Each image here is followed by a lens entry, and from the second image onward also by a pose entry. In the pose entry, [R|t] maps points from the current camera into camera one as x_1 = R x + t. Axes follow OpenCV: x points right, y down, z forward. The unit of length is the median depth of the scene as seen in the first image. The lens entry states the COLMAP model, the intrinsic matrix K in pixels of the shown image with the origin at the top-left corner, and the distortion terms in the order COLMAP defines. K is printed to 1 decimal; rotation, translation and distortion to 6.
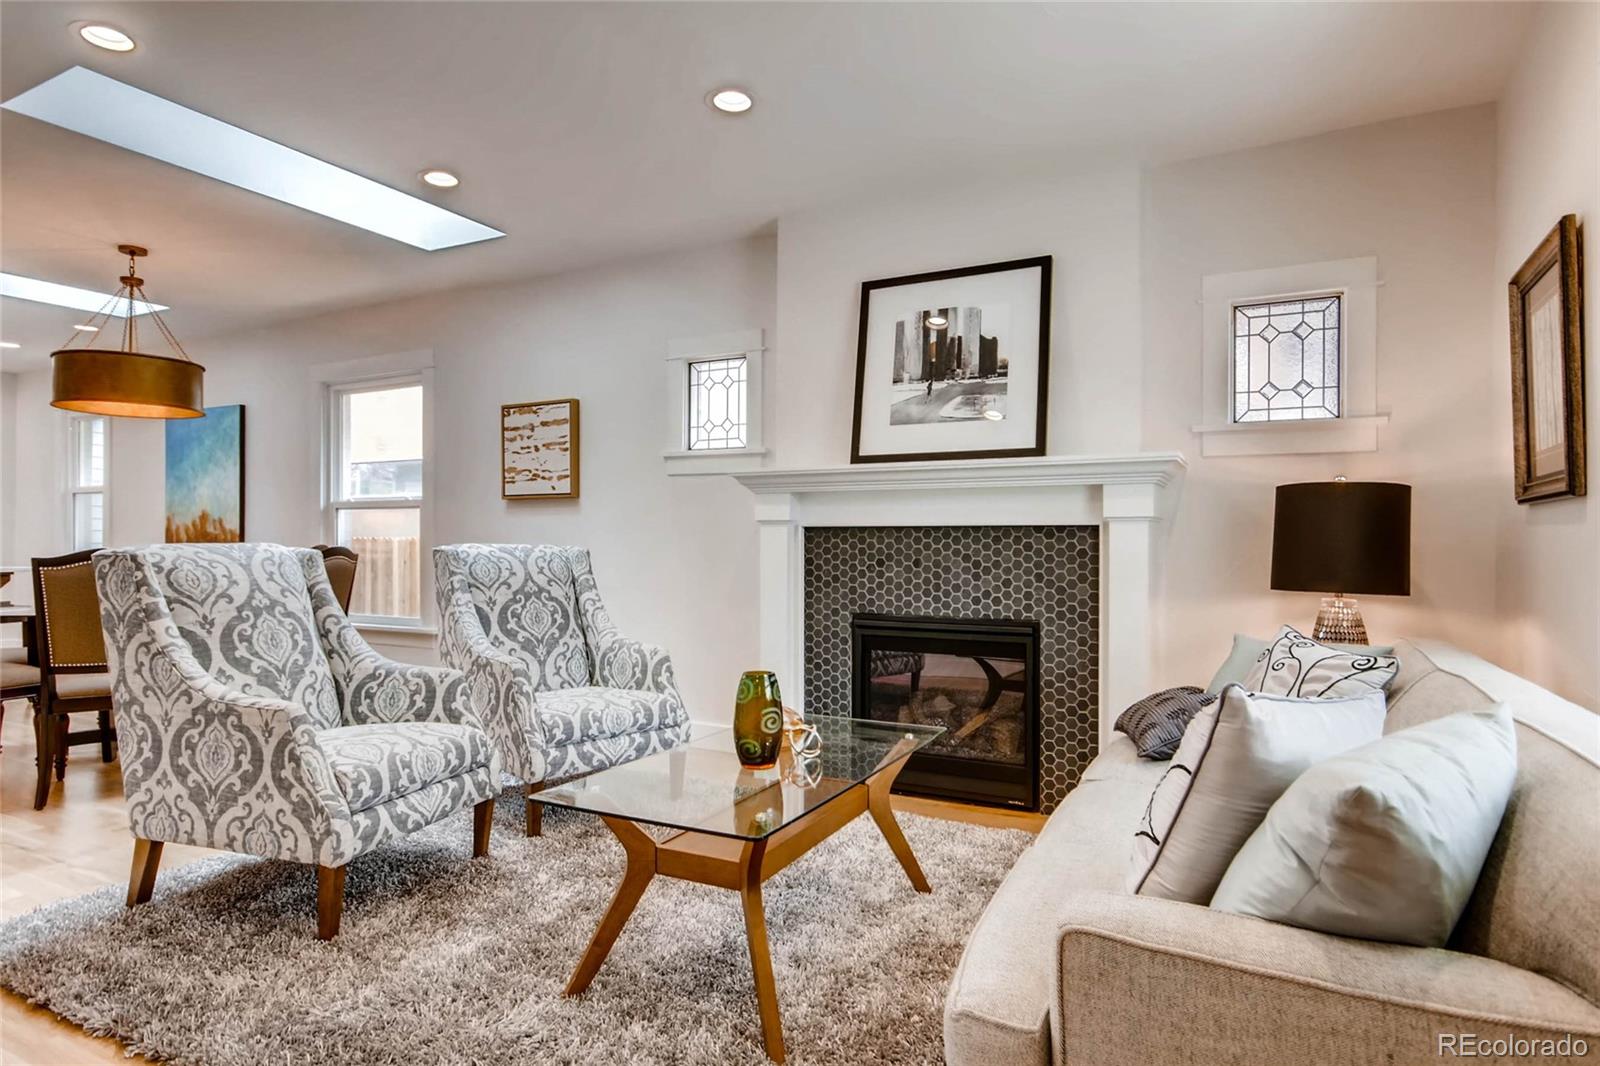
lens RADIAL K [[896.3, 0, 800.0], [0, 896.3, 533.0], [0, 0, 1]] dist [-0.003286, -0.000702]
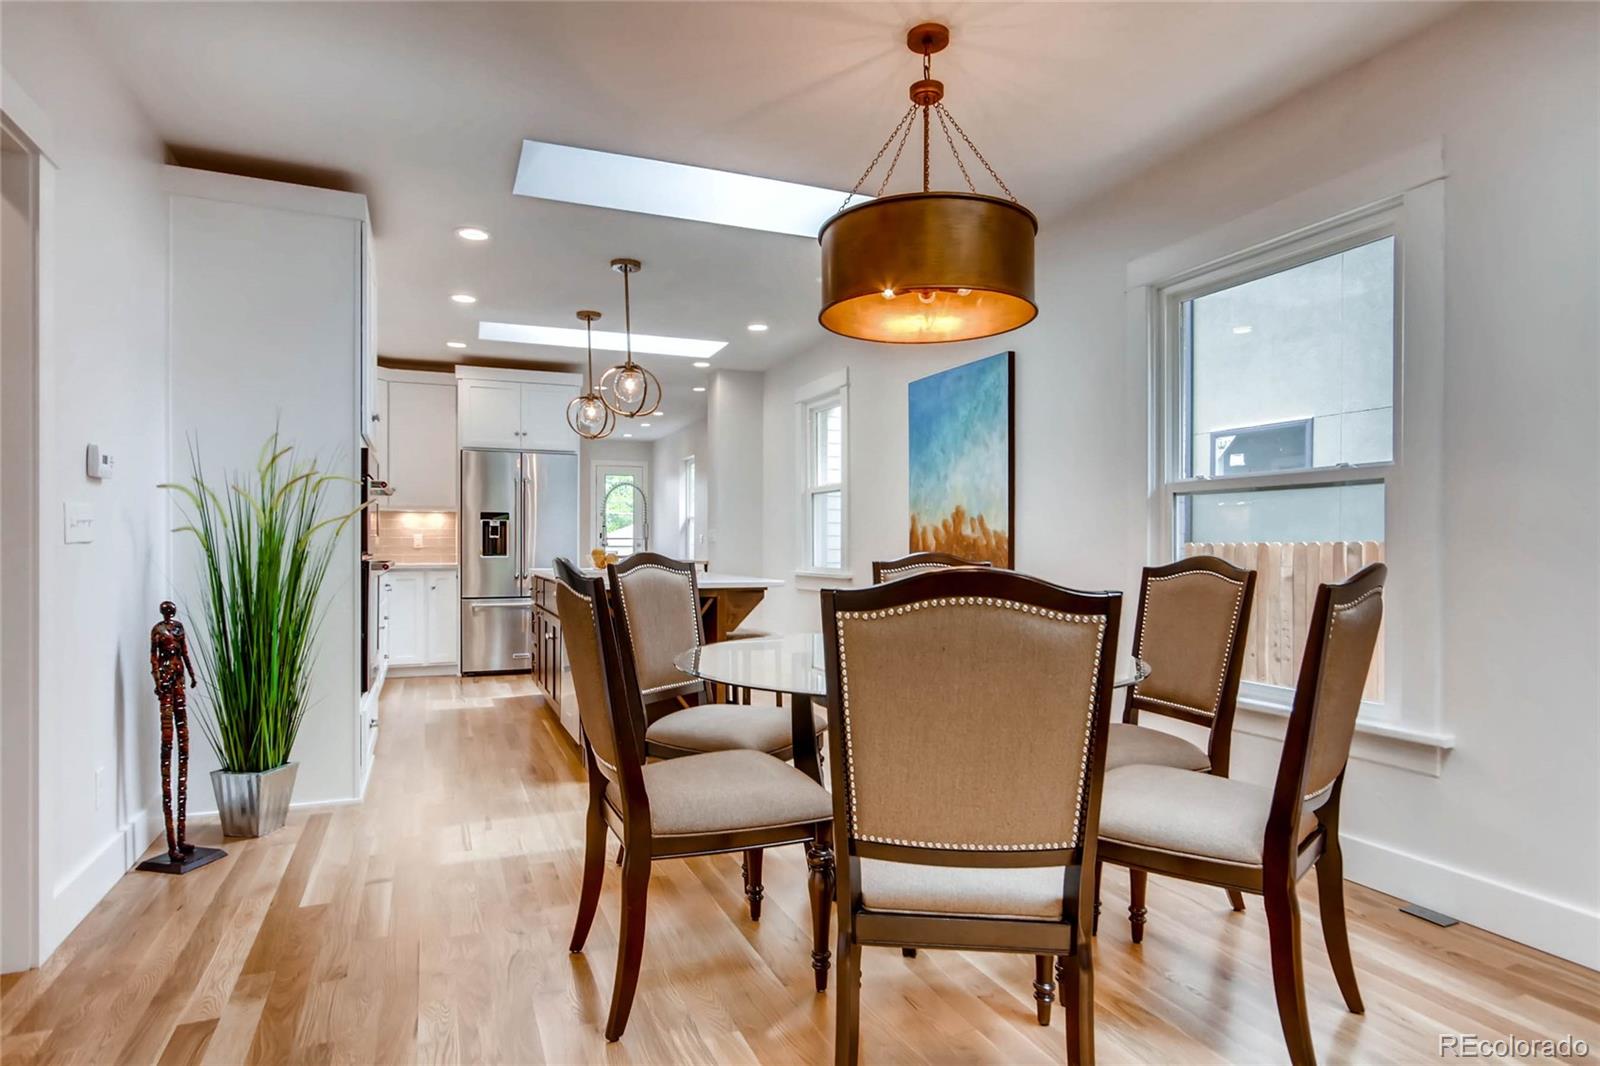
lens RADIAL K [[896.3, 0, 800.0], [0, 896.3, 533.0], [0, 0, 1]] dist [-0.003286, -0.000702]
pose [[0.785146, -0.011568, -0.619203, -0.315949], [0.009321, 0.999933, -0.006862, 0.000935], [0.619240, -0.000384, 0.785201, 0.344375]]
